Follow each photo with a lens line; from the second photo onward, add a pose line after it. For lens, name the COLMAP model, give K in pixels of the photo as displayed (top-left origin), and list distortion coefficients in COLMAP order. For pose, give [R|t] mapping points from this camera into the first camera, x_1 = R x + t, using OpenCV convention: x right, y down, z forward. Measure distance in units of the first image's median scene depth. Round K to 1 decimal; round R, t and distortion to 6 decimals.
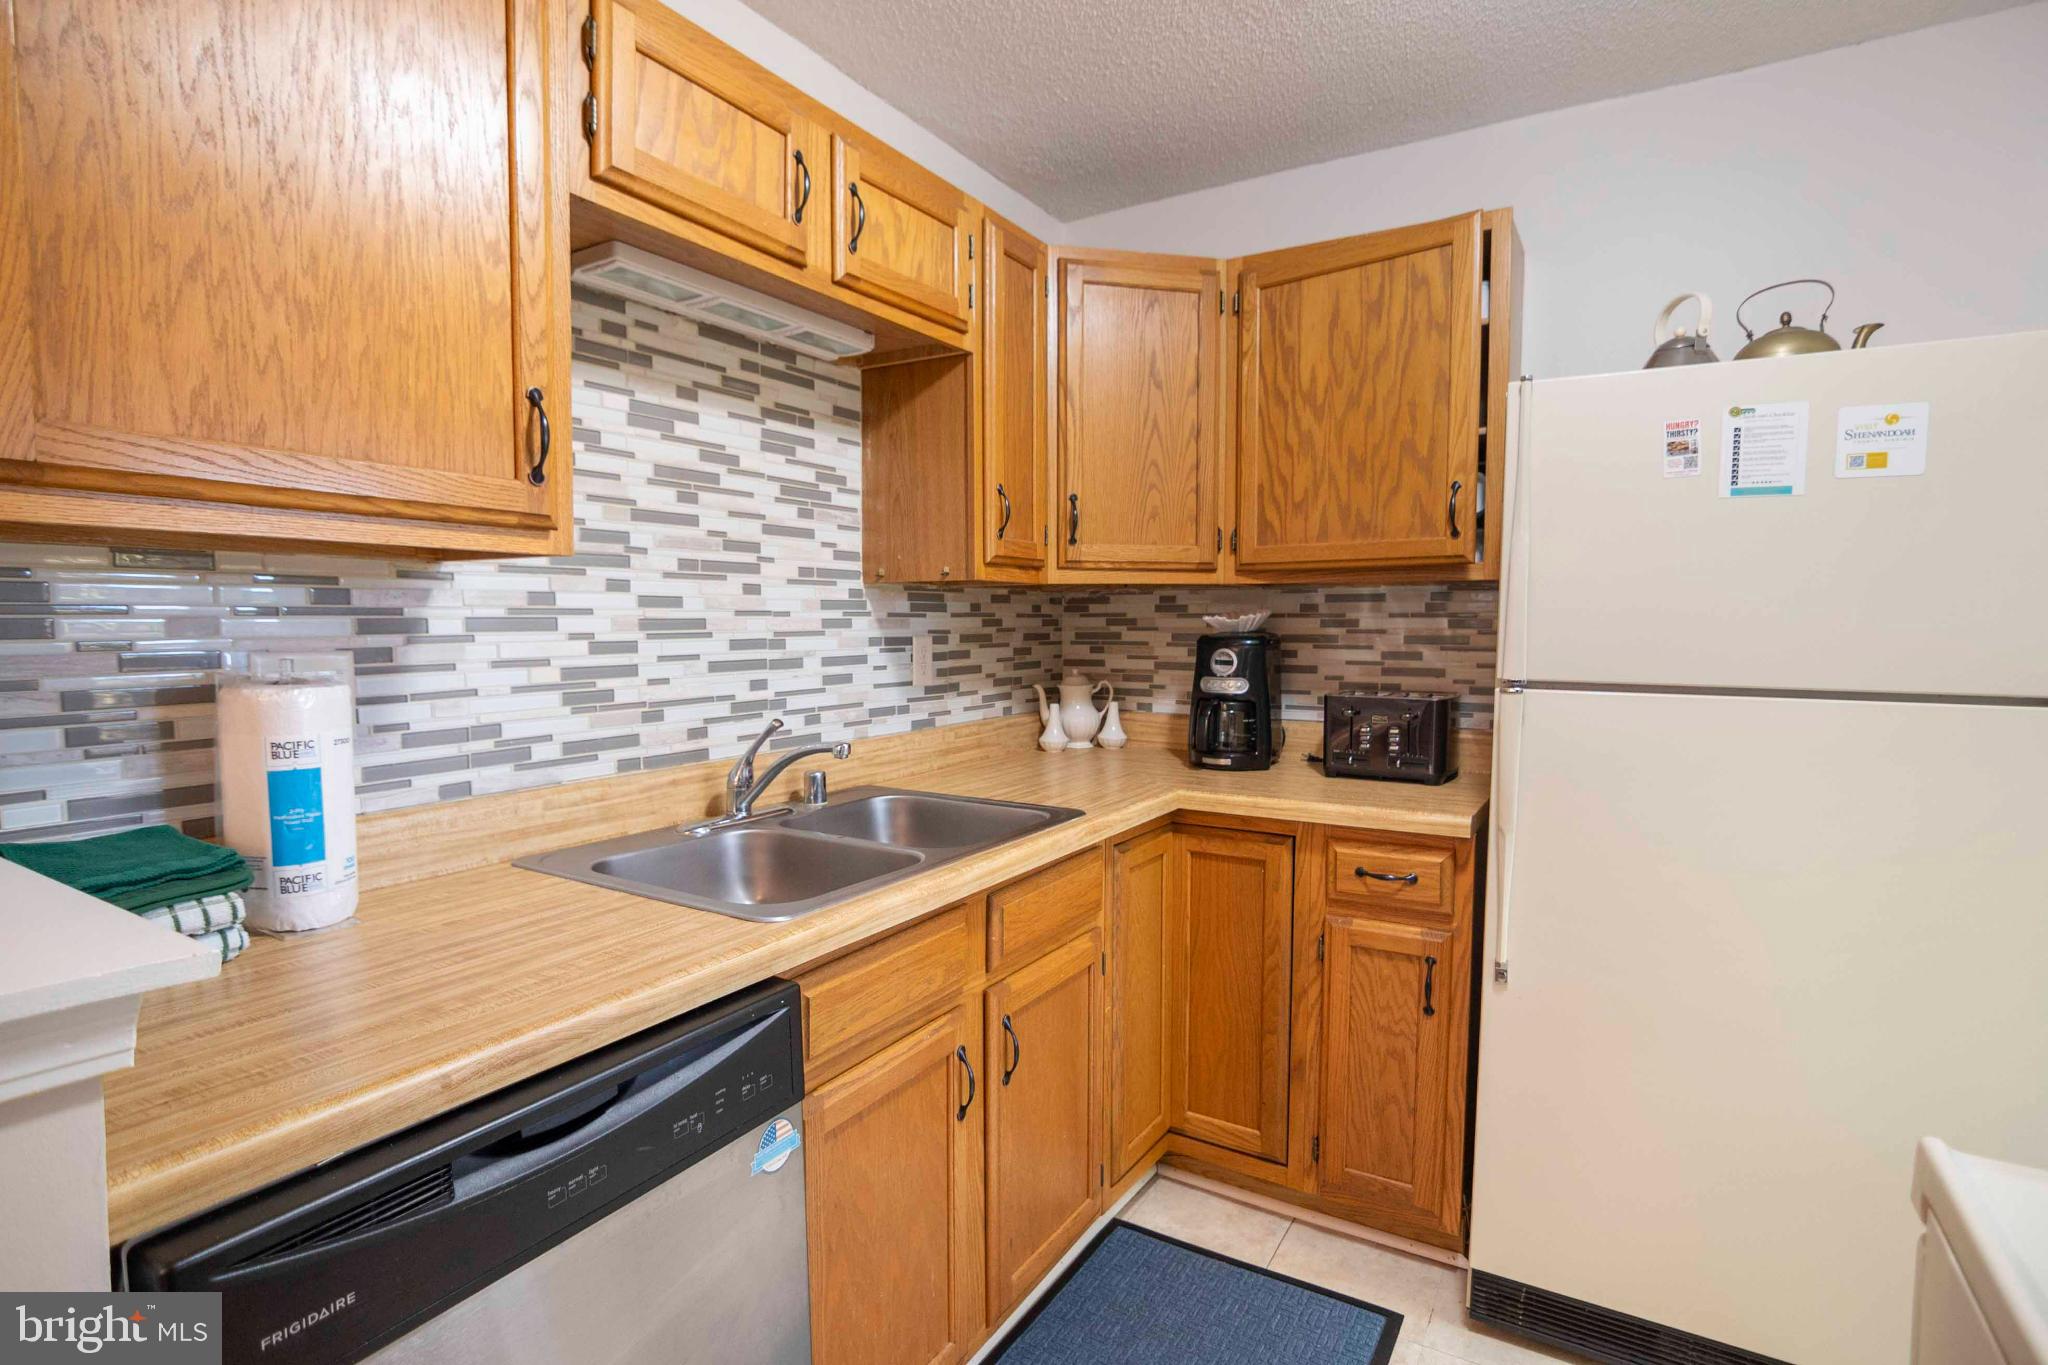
lens RADIAL K [[1015.1, 0, 1026.3], [0, 1015.1, 684.5], [0, 0, 1]] dist [-0.028205, 0.009342]
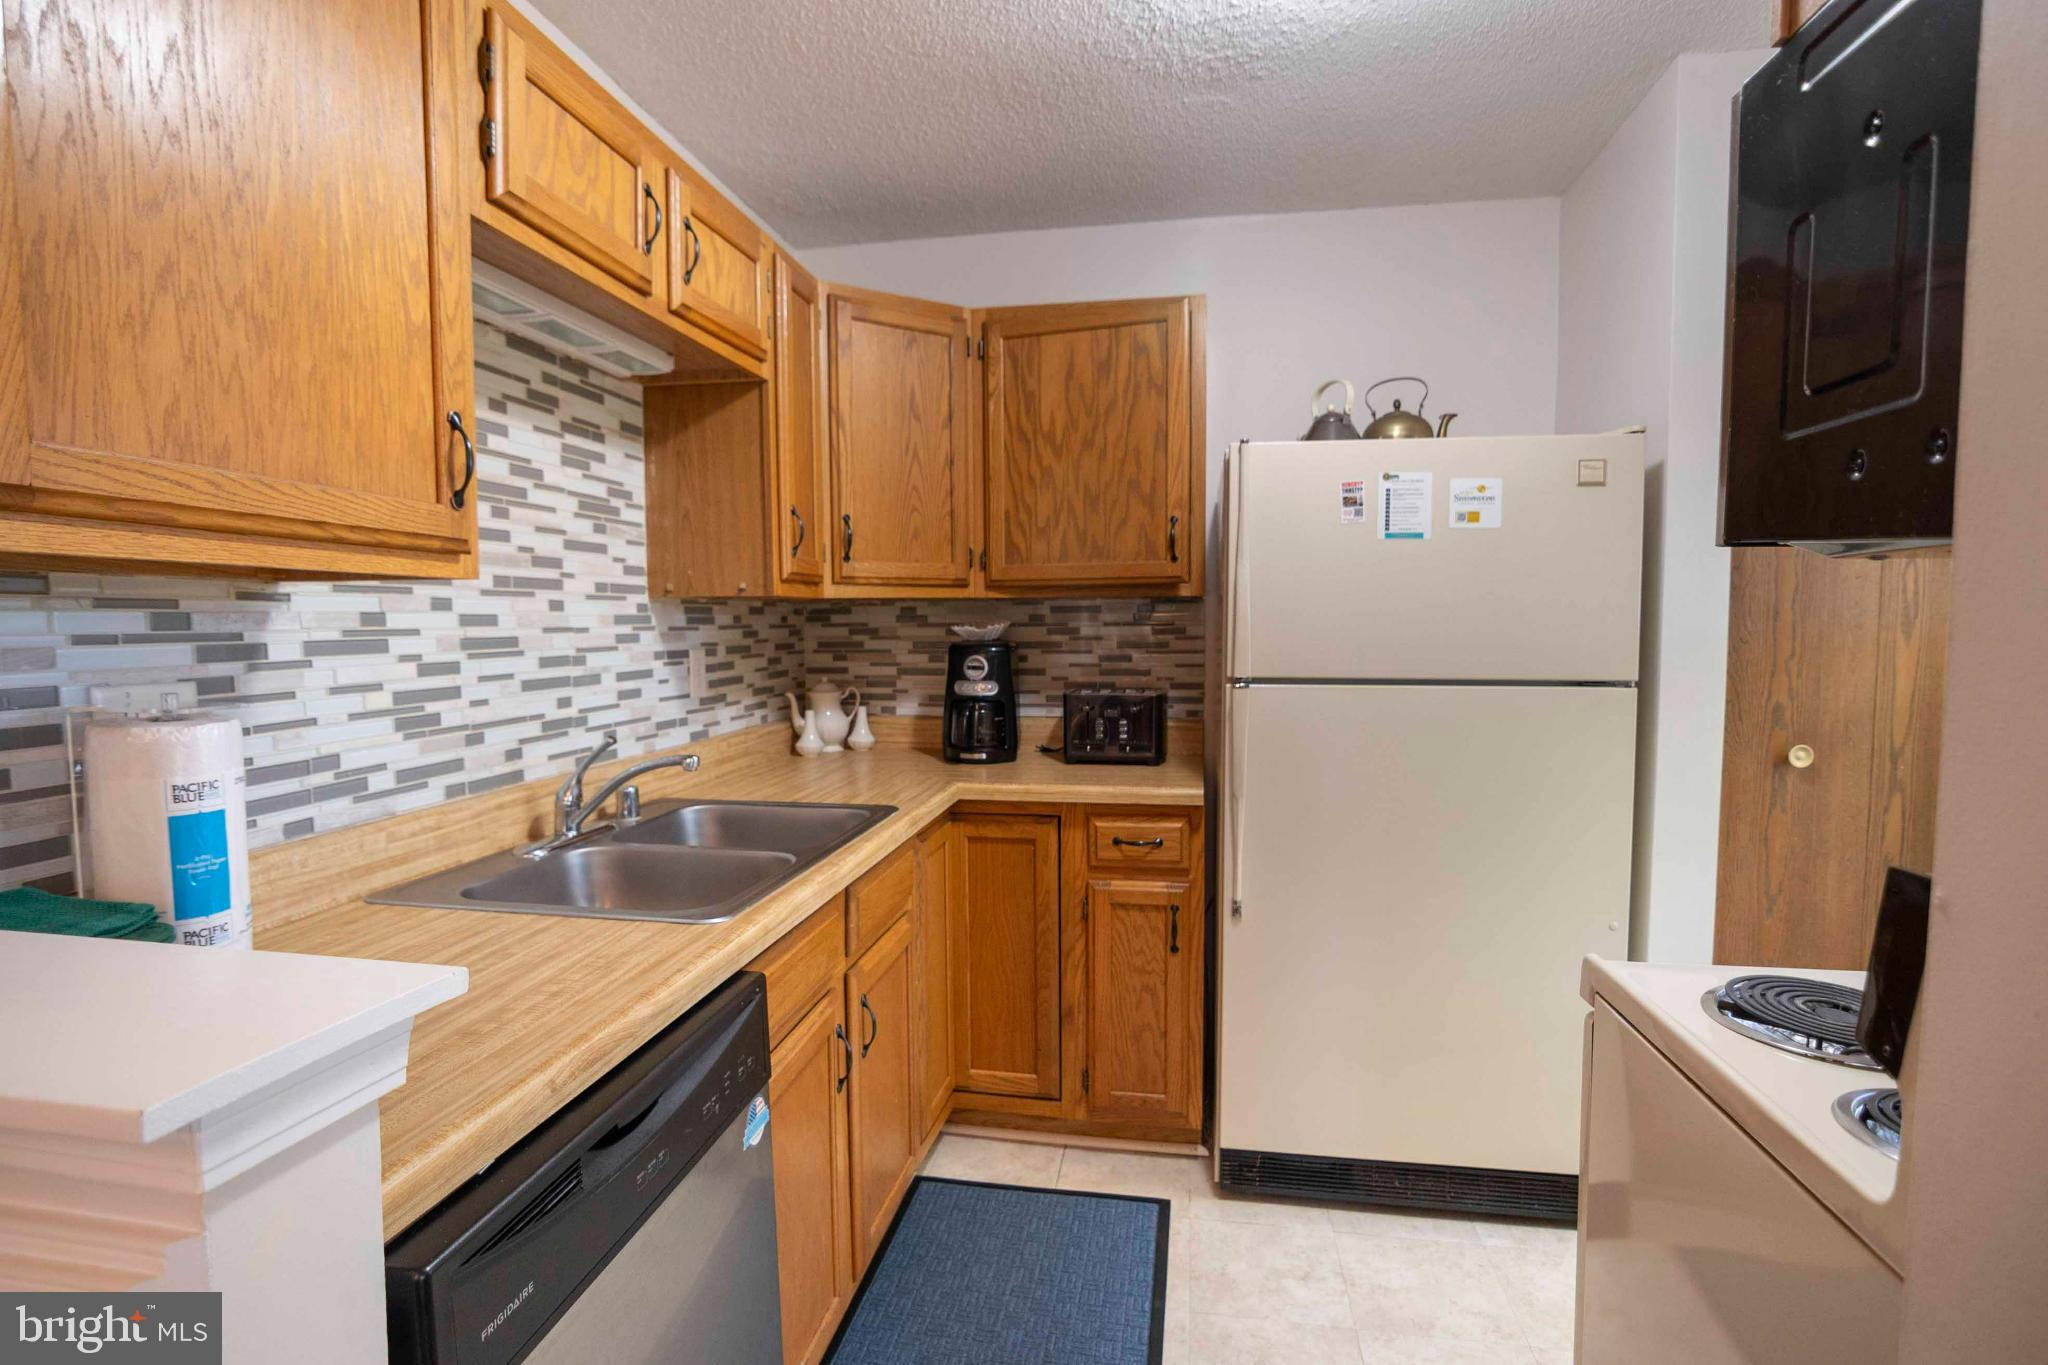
lens RADIAL K [[1015.1, 0, 1017.1], [0, 1015.1, 682.2], [0, 0, 1]] dist [-0.028205, 0.009342]
pose [[0.930670, -0.028744, 0.364730, -0.235967], [0.029933, 0.999549, 0.002395, -0.009574], [-0.364634, 0.008689, 0.931110, -0.083575]]
